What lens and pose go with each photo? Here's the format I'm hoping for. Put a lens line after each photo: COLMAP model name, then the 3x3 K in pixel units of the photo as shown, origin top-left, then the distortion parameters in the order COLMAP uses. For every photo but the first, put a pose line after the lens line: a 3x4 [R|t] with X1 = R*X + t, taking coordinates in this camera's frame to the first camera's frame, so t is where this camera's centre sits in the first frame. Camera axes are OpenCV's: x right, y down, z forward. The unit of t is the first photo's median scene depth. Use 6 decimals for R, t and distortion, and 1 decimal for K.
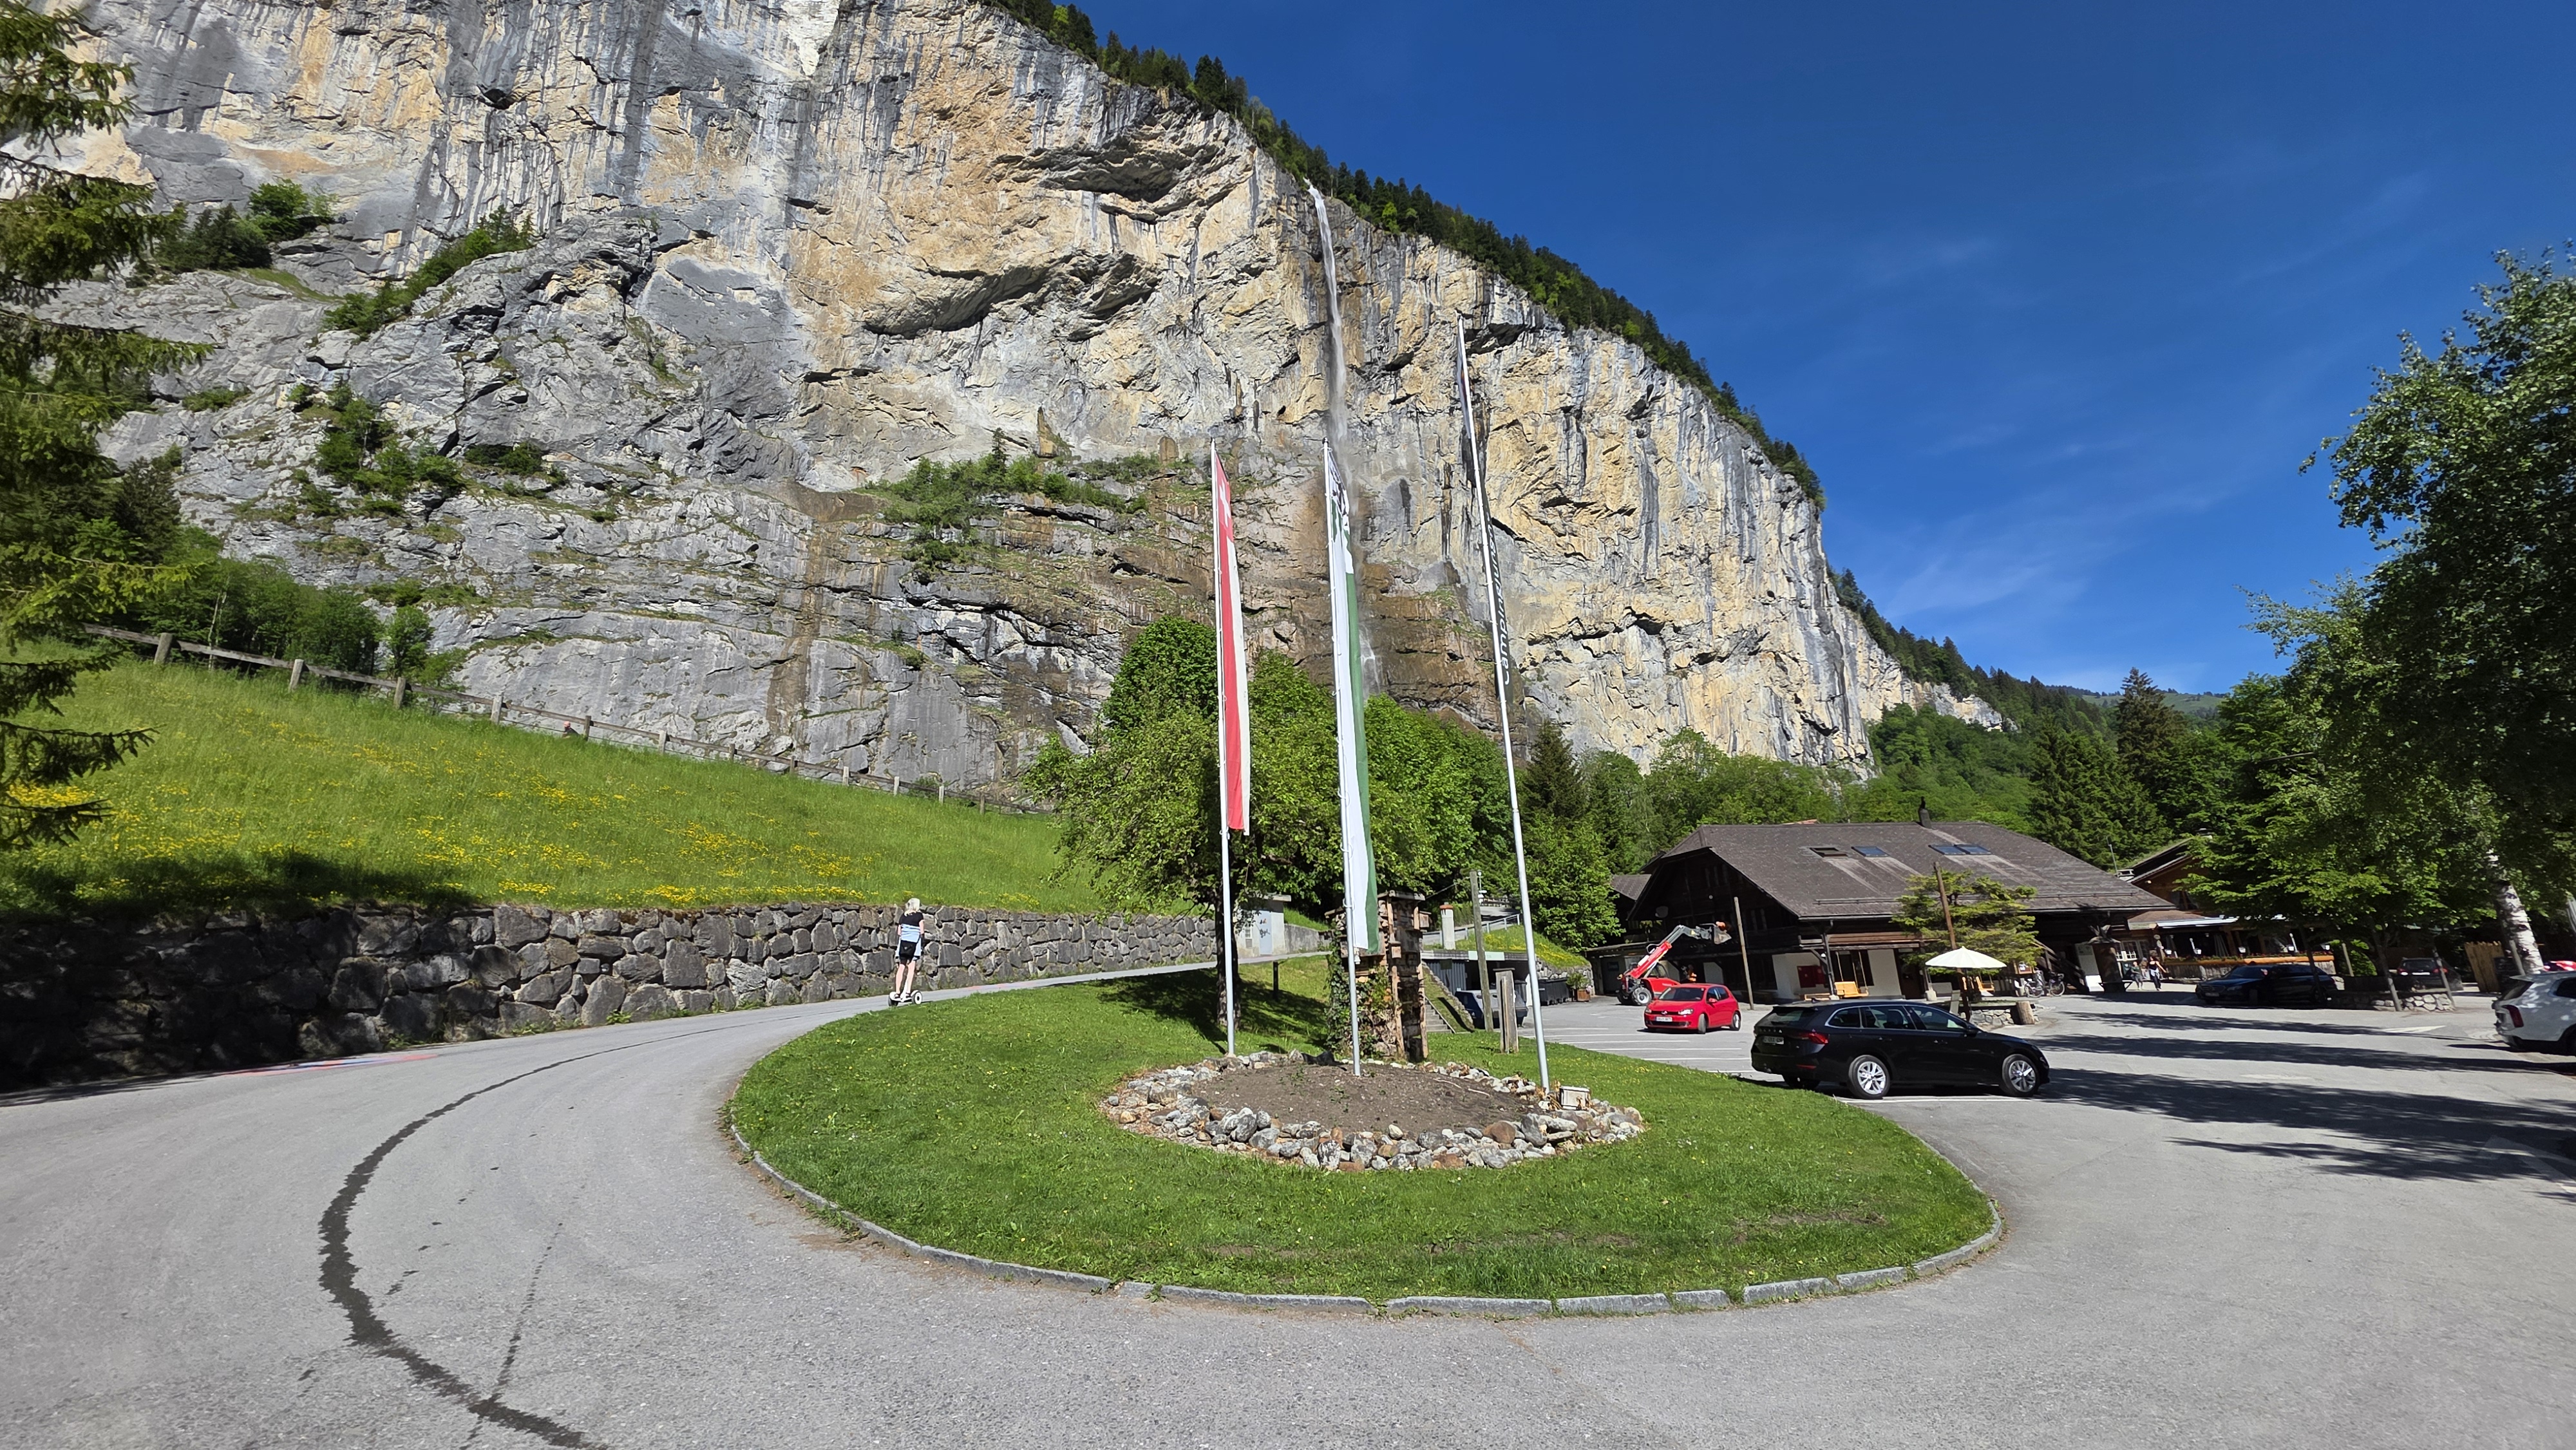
lens RADIAL K [[1015.8, 0, 1288.0], [0, 1015.8, 725.0], [0, 0, 1]] dist [-0.000679, 0.000157]
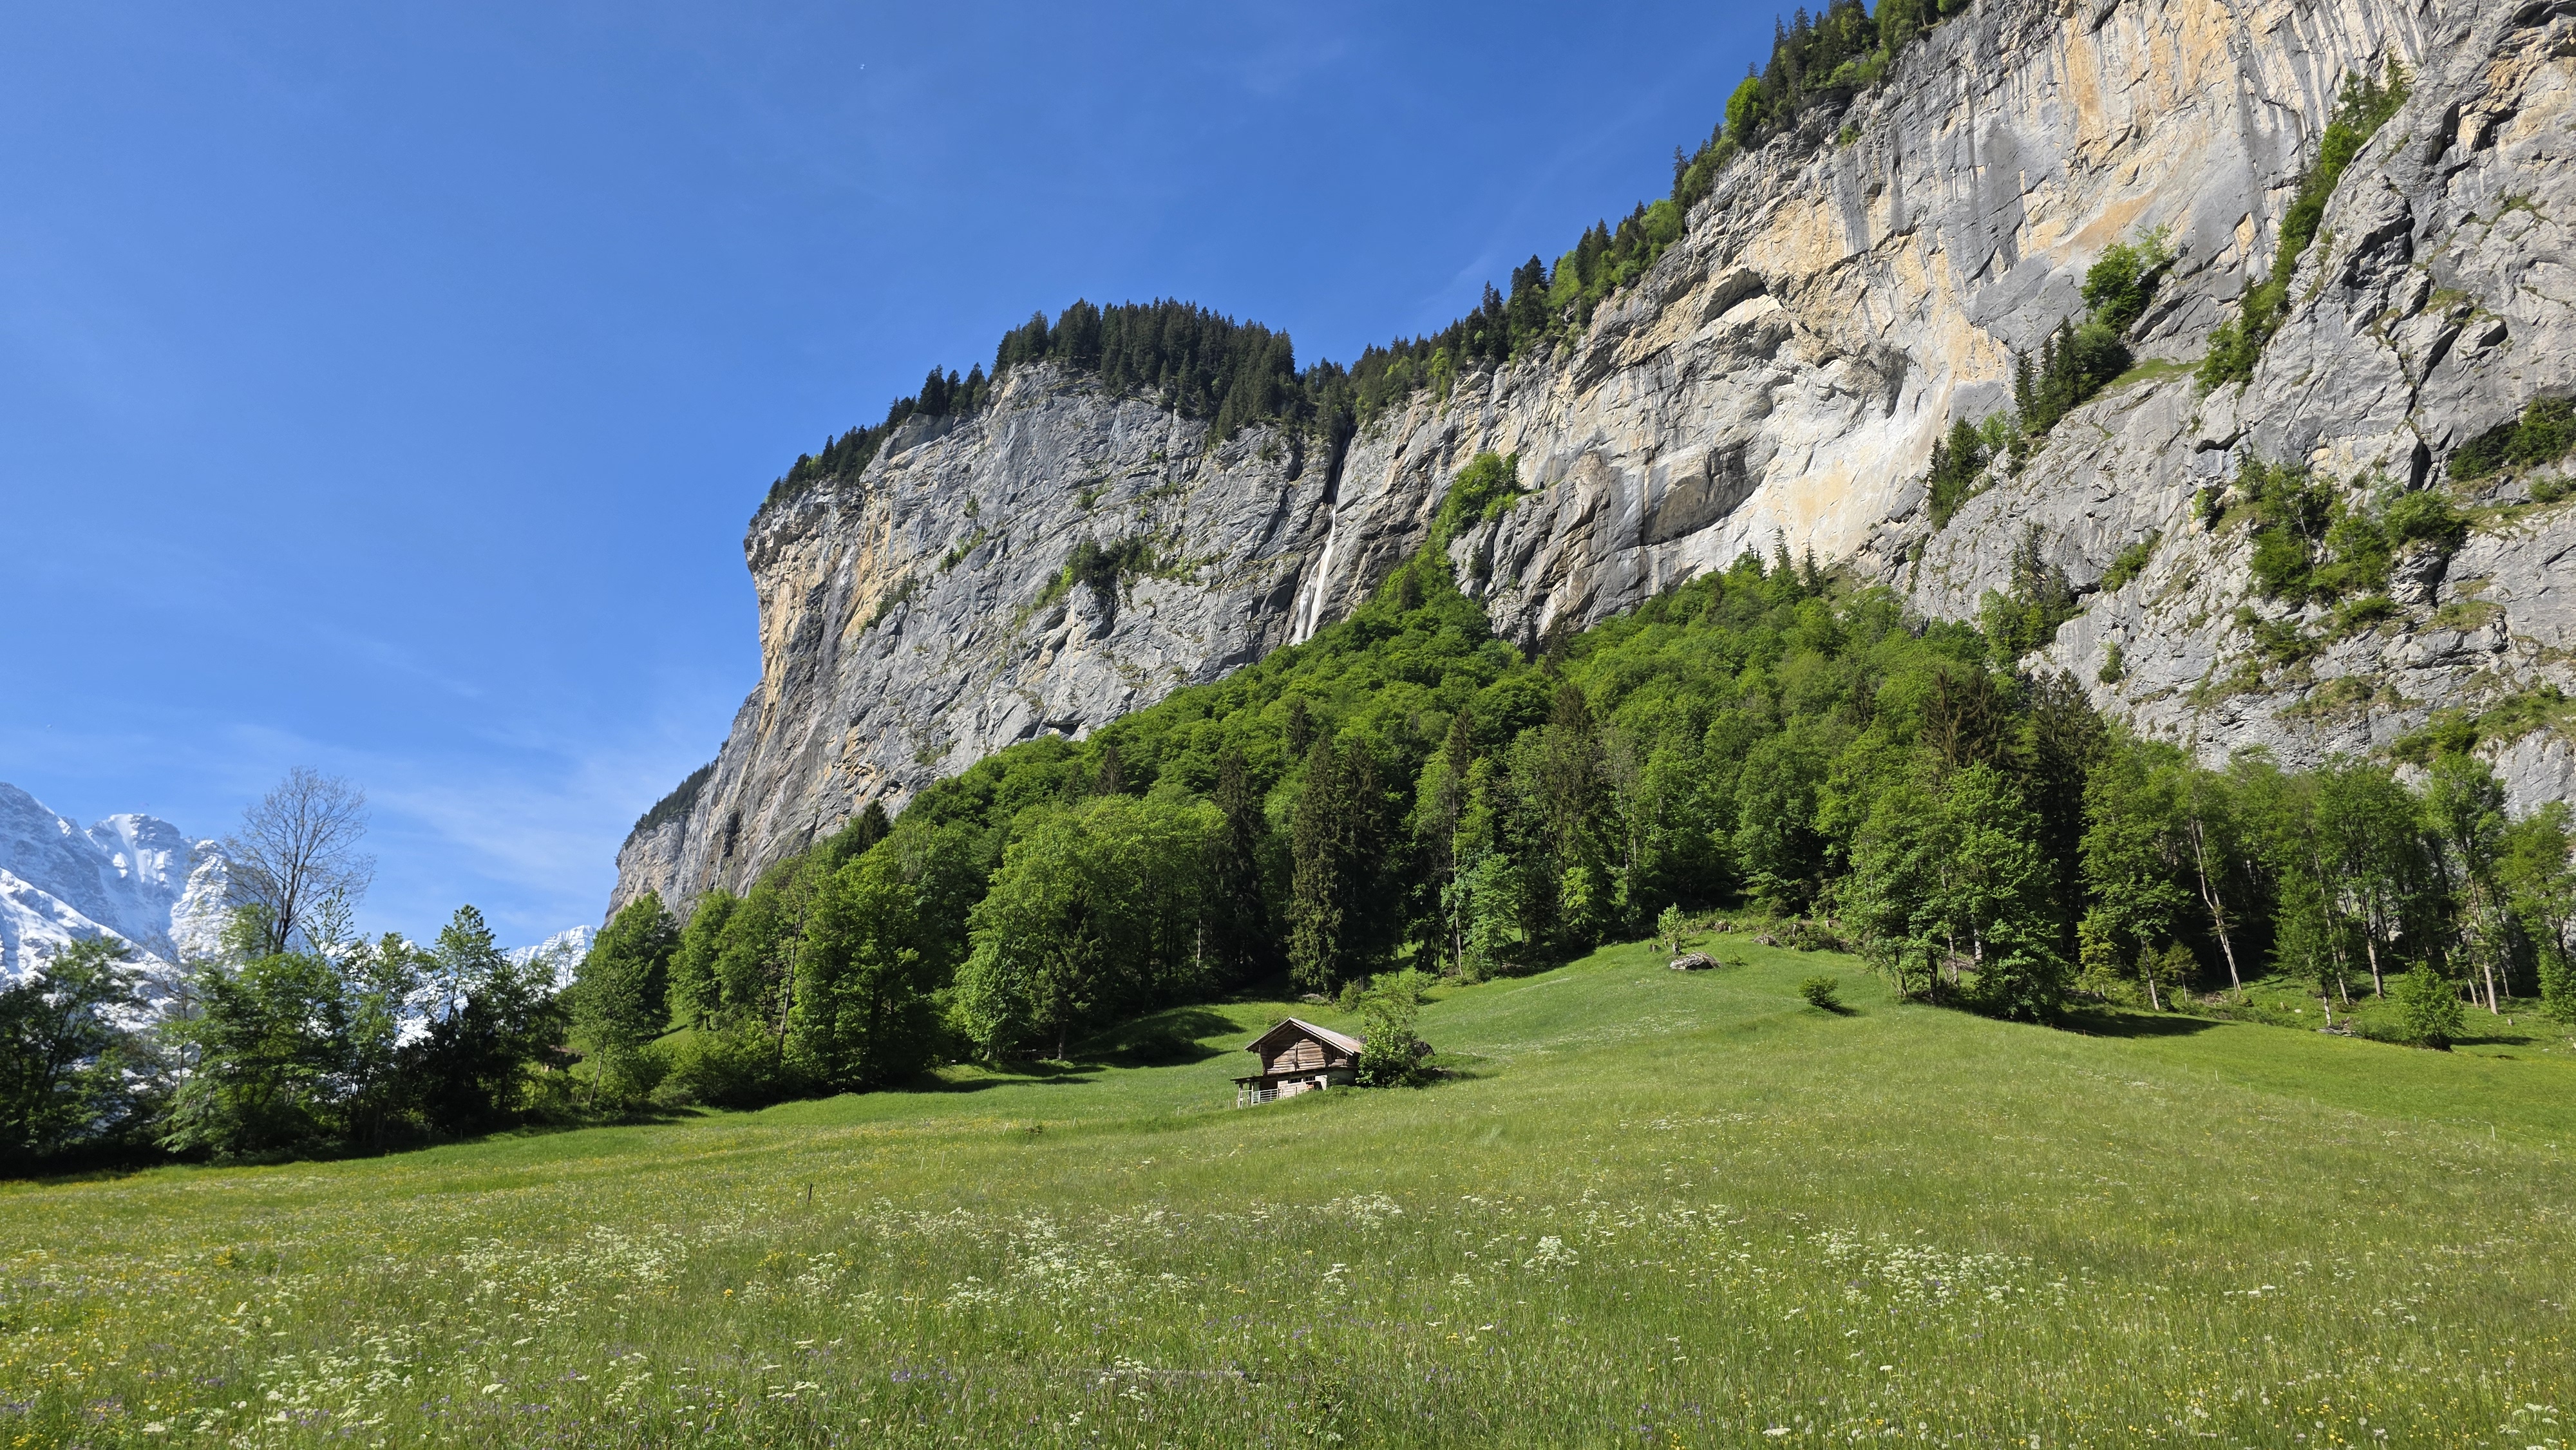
lens RADIAL K [[1714.9, 0, 1324.3], [0, 1714.9, 728.1], [0, 0, 1]] dist [0.066457, -0.057142]
pose [[0.193762, -0.317873, -0.928123, -0.078480], [0.213149, 0.937094, -0.276447, 0.000043], [0.957614, -0.144264, 0.249327, 0.140287]]
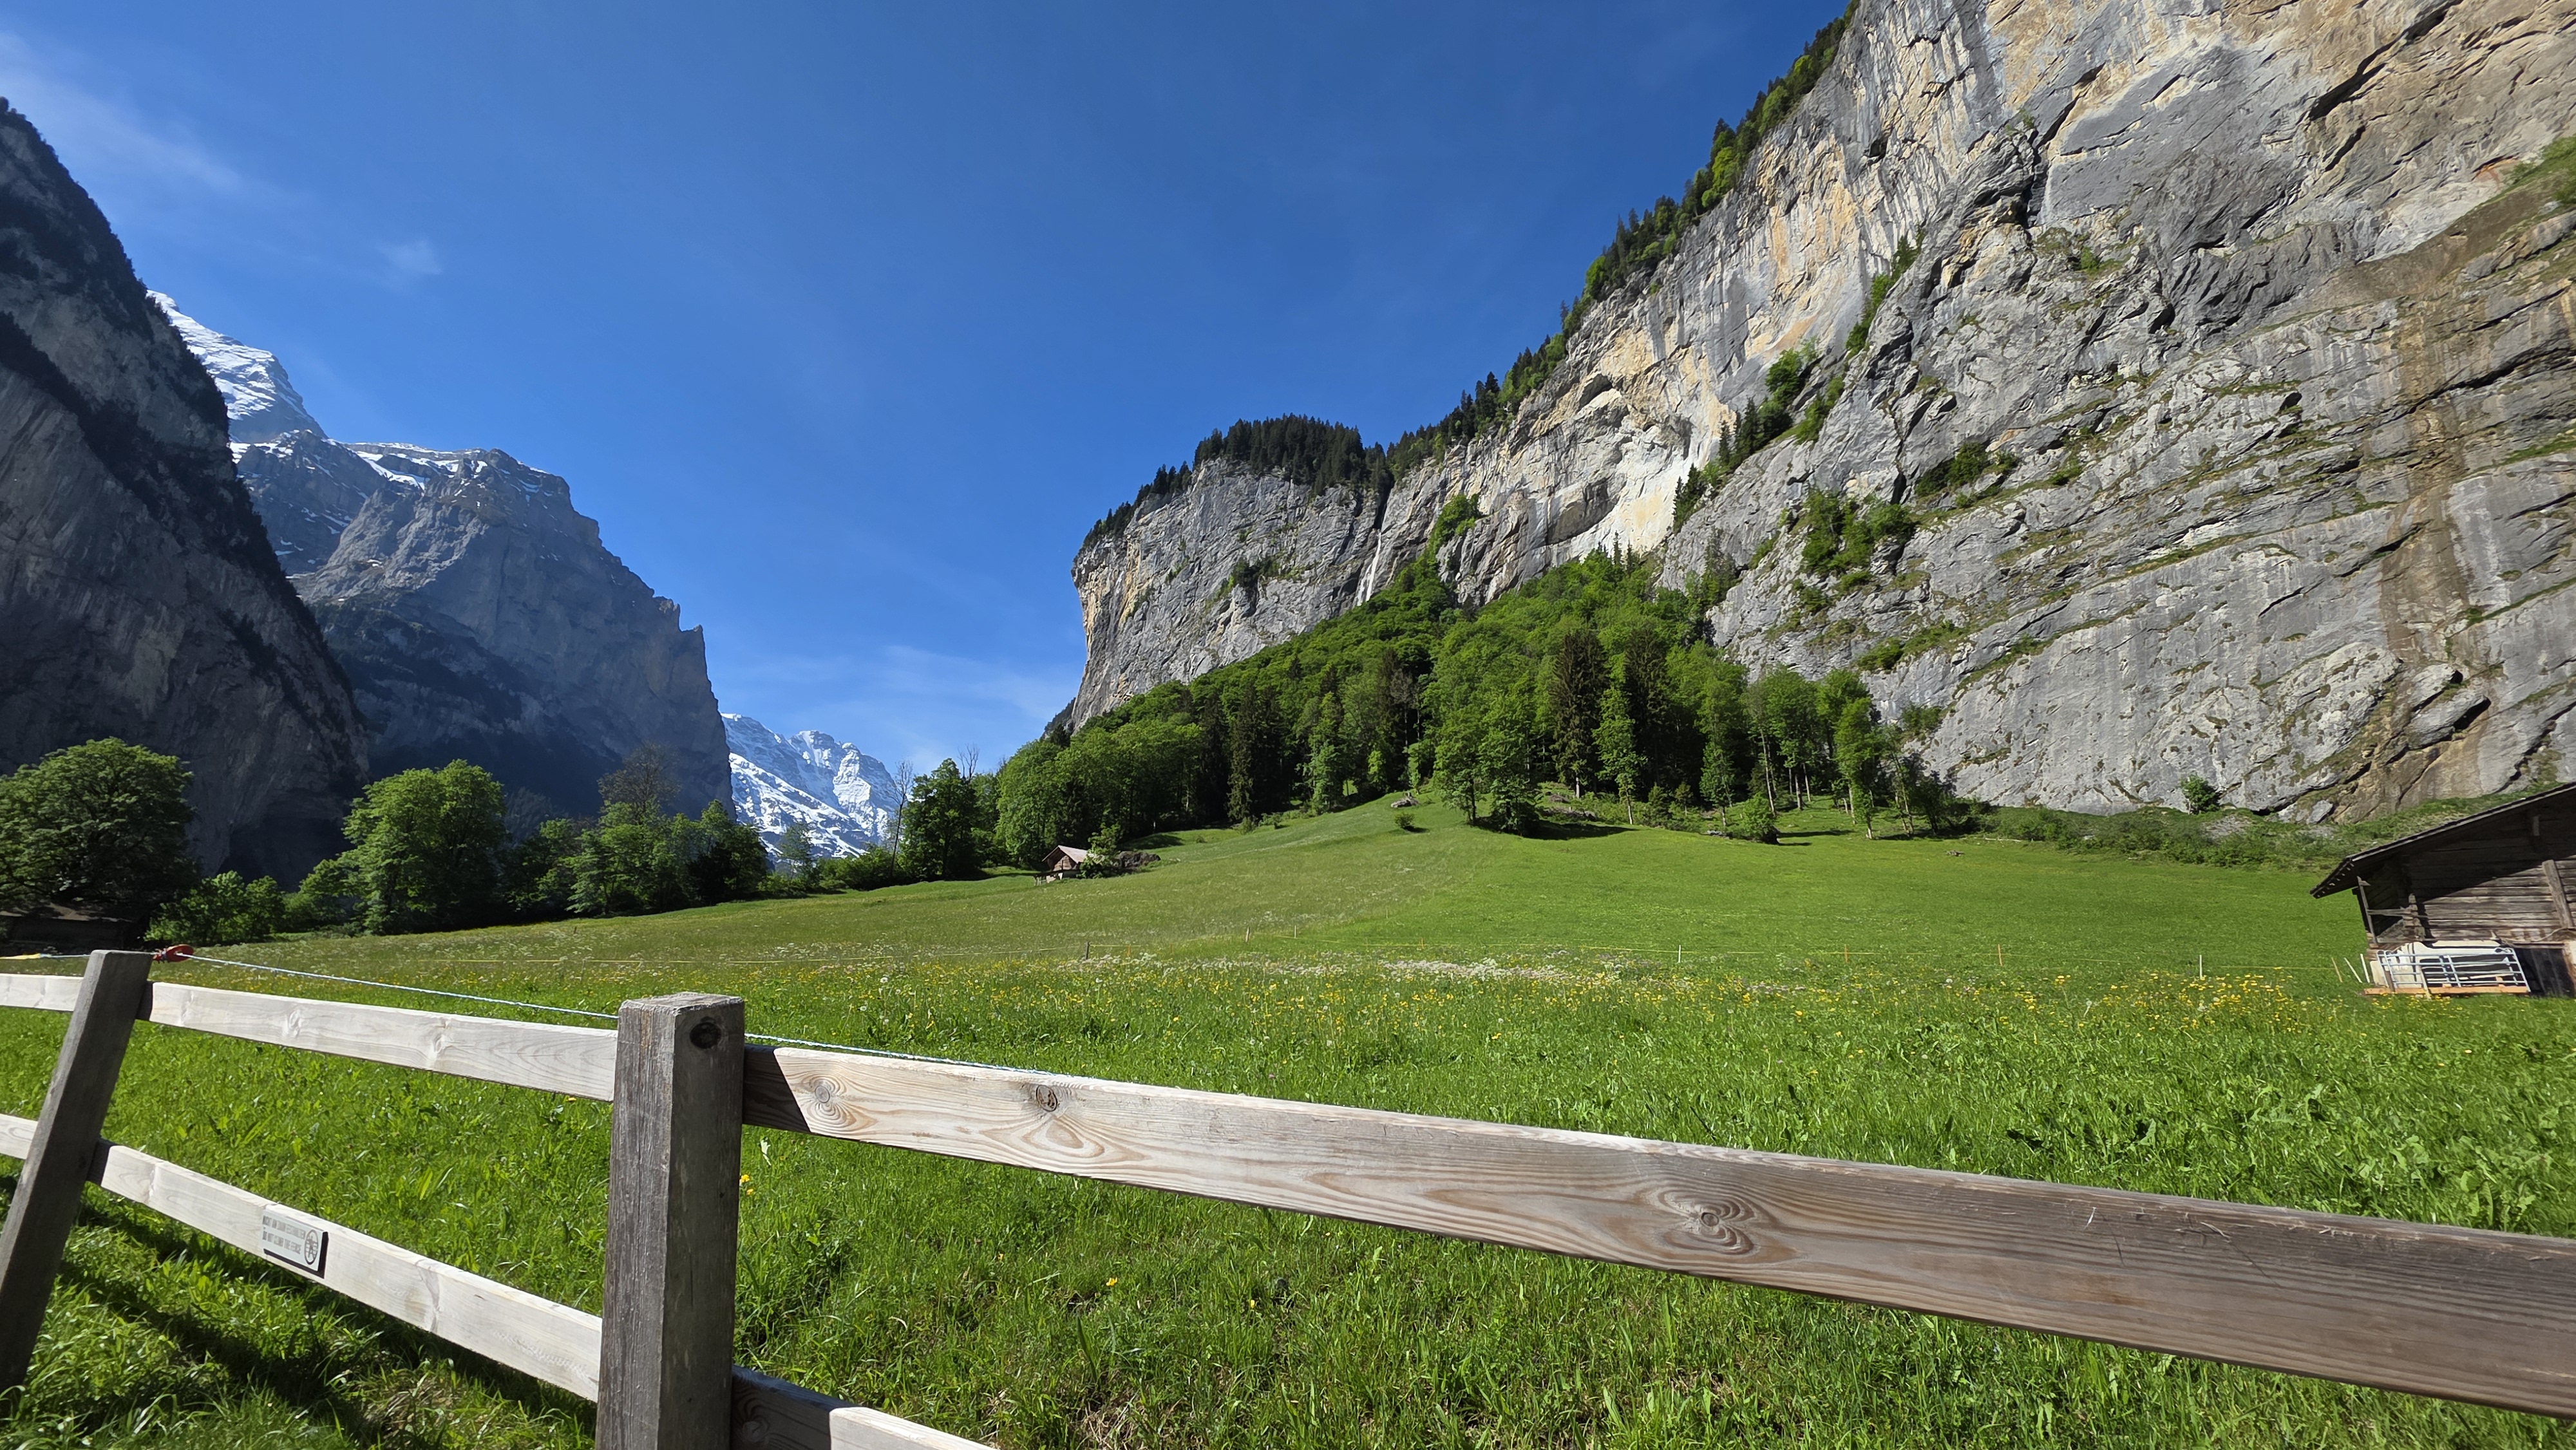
lens RADIAL K [[1015.8, 0, 1288.0], [0, 1015.8, 725.0], [0, 0, 1]] dist [-0.000679, 0.000157]
pose [[0.027469, -0.258336, -0.965665, 0.019924], [0.214685, 0.945012, -0.246704, 0.041589], [0.976297, -0.200537, 0.081419, 0.307071]]
